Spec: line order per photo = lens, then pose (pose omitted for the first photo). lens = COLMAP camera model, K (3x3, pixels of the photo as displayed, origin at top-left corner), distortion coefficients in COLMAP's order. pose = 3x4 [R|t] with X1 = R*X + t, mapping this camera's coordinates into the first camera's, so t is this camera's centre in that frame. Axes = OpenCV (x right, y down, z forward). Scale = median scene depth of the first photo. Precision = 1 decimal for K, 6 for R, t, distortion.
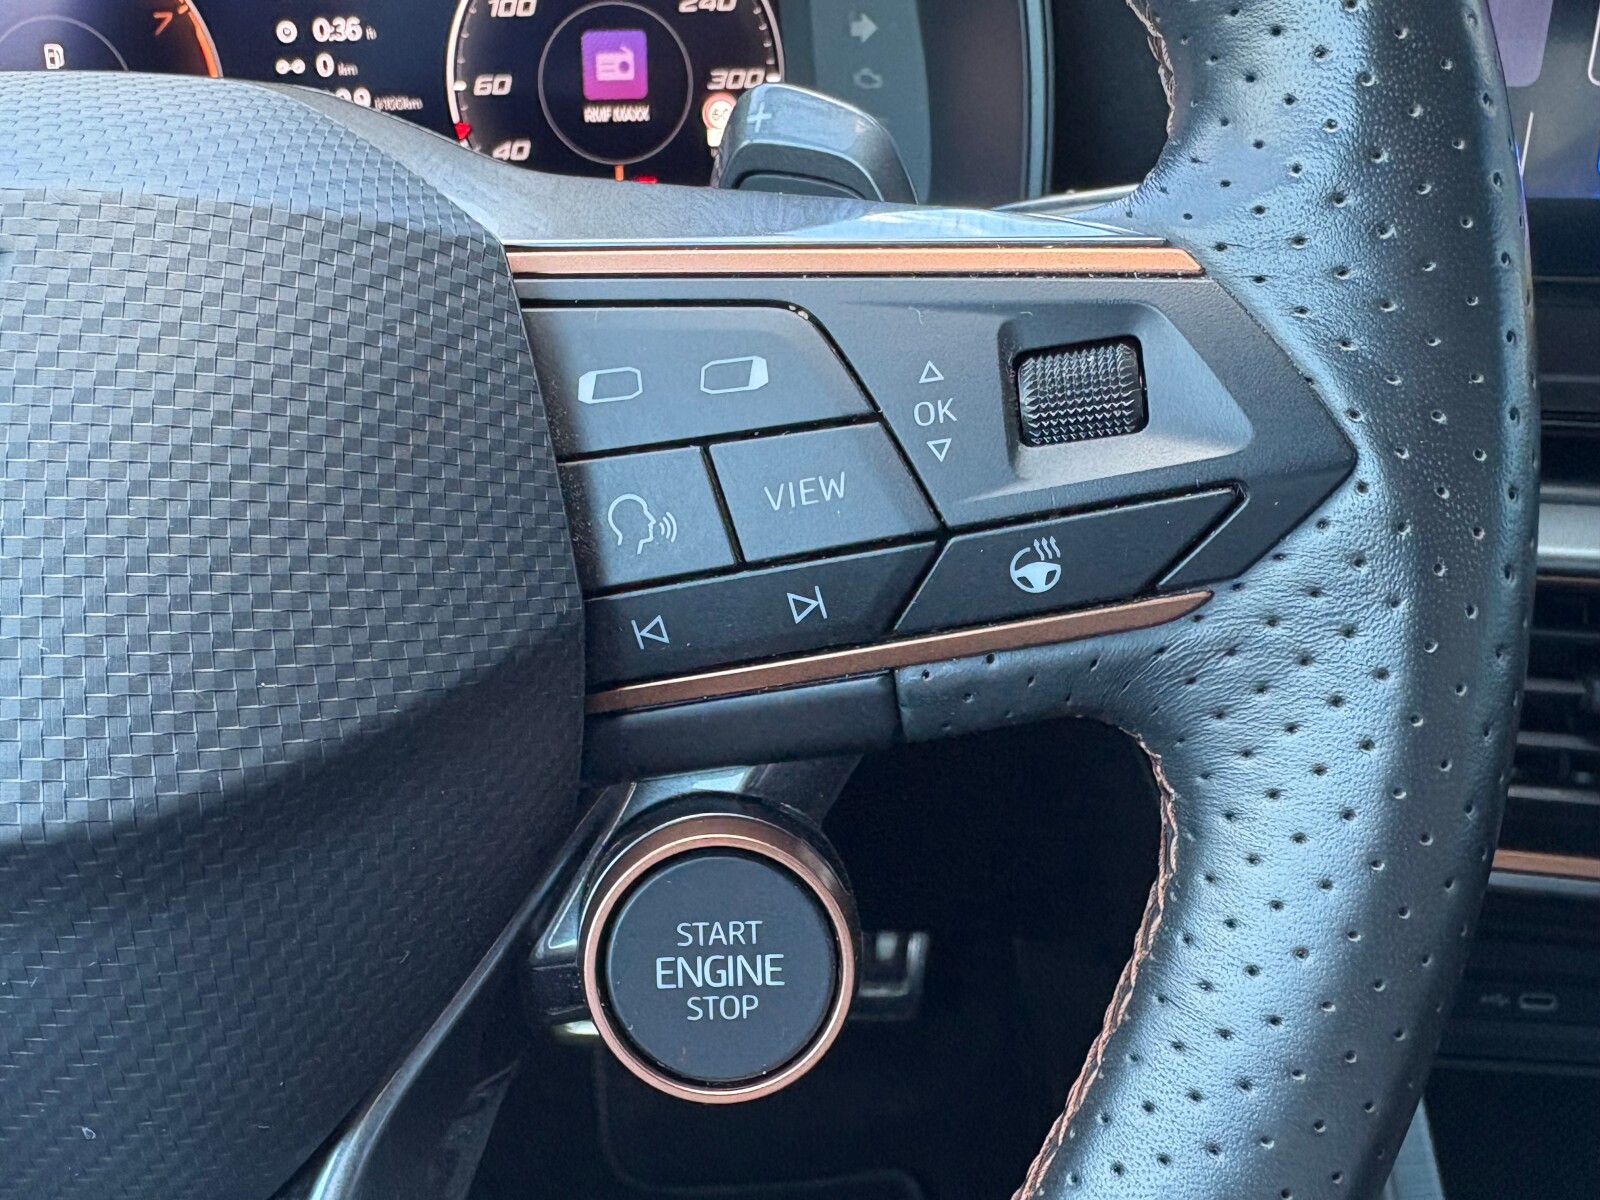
lens RADIAL K [[1402.1, 0, 748.8], [0, 1402.1, 602.9], [0, 0, 1]] dist [0.075035, -0.000397]
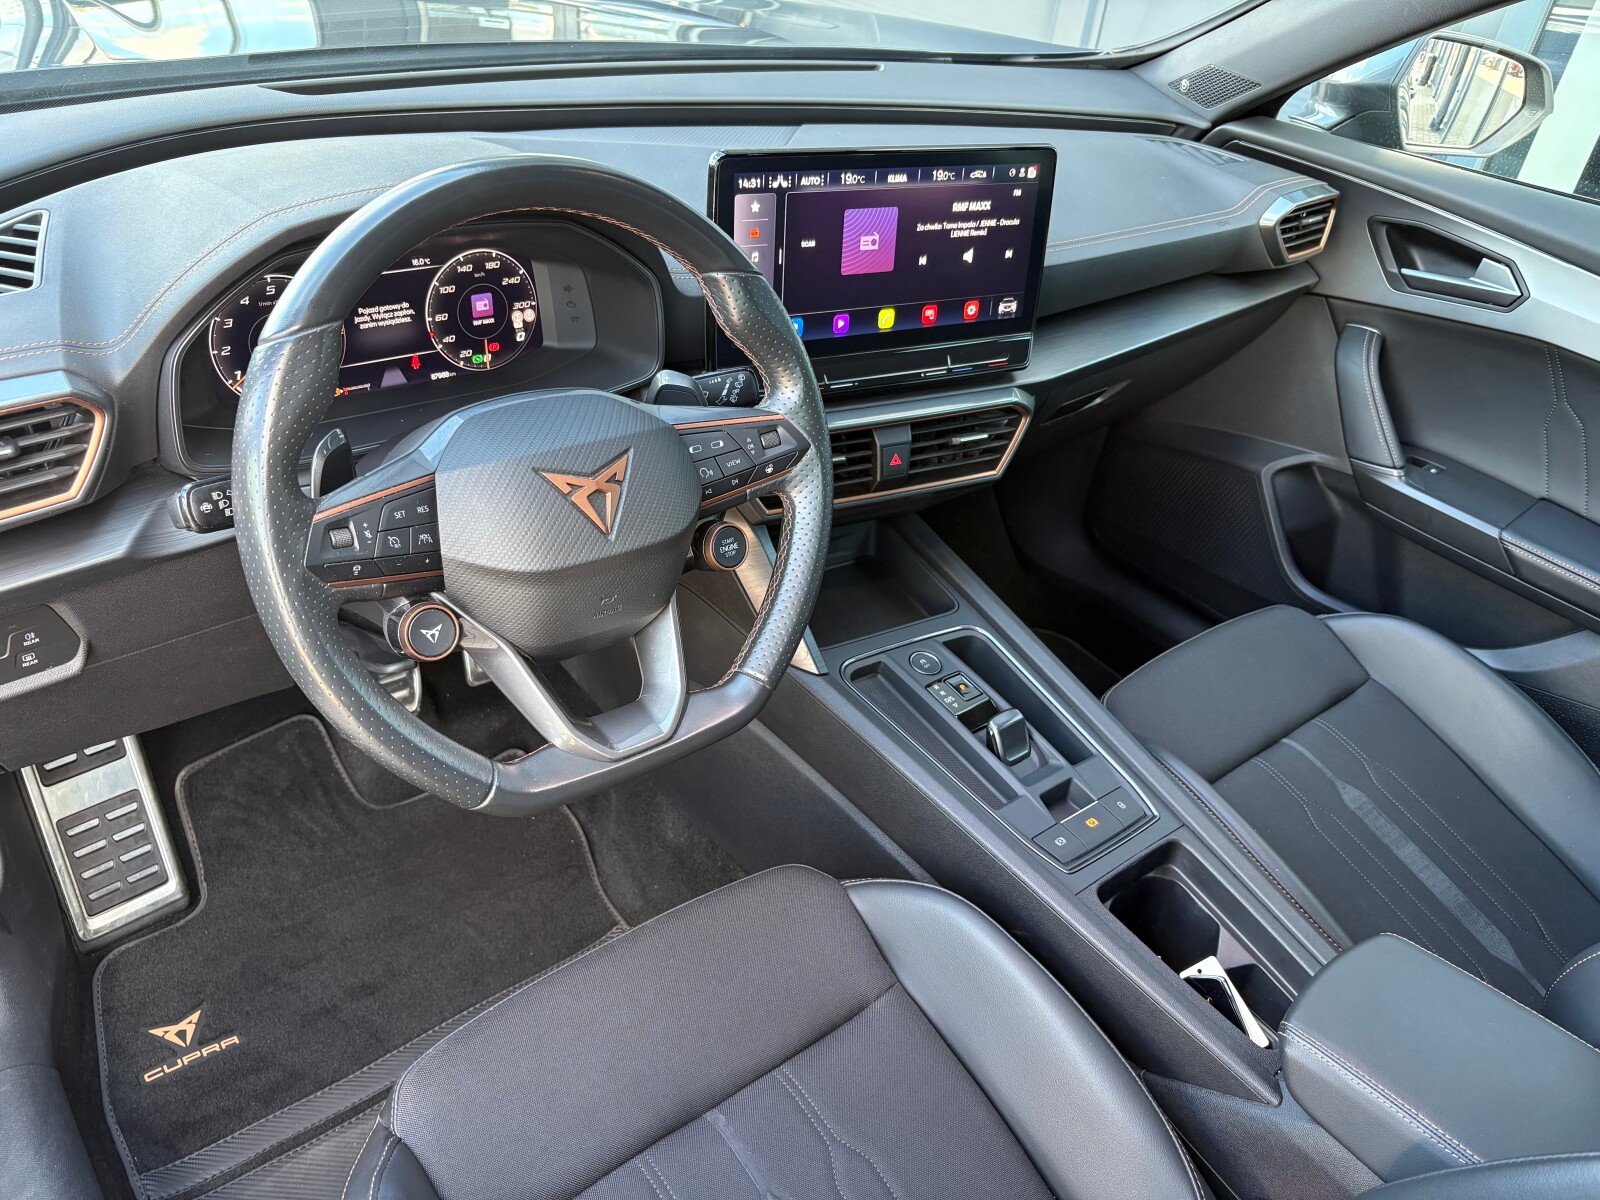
lens RADIAL K [[1184.9, 0, 800.0], [0, 1184.9, 600.0], [0, 0, 1]] dist [-0.000794, -0.109426]
pose [[0.779570, -0.242176, 0.577599, -2.614908], [0.156260, 0.968261, 0.195073, -0.425079], [-0.606509, -0.061817, 0.792670, -2.991693]]
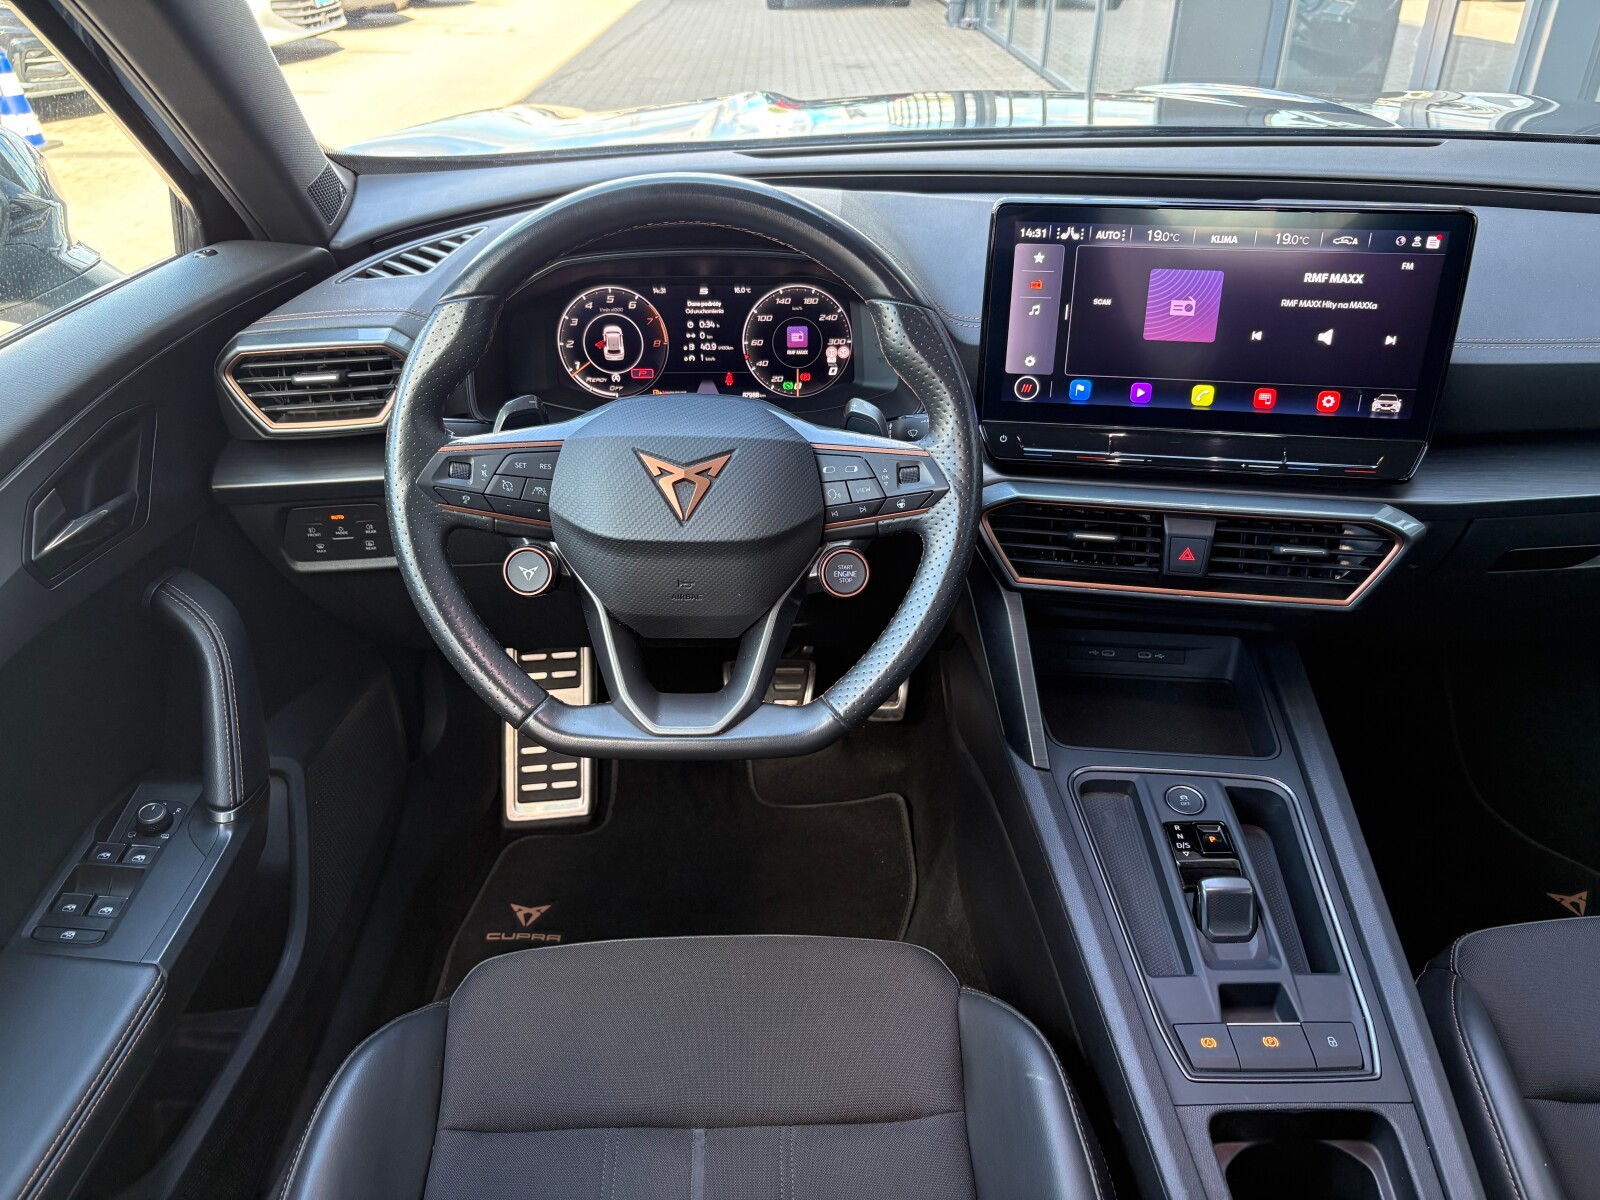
lens RADIAL K [[1164.1, 0, 800.0], [0, 1164.1, 600.0], [0, 0, 1]] dist [0.003650, -0.034787]
pose [[0.999685, 0.022181, 0.011710, -0.255119], [-0.022779, 0.998299, 0.053668, 0.116943], [-0.010499, -0.053918, 0.998490, -3.659364]]
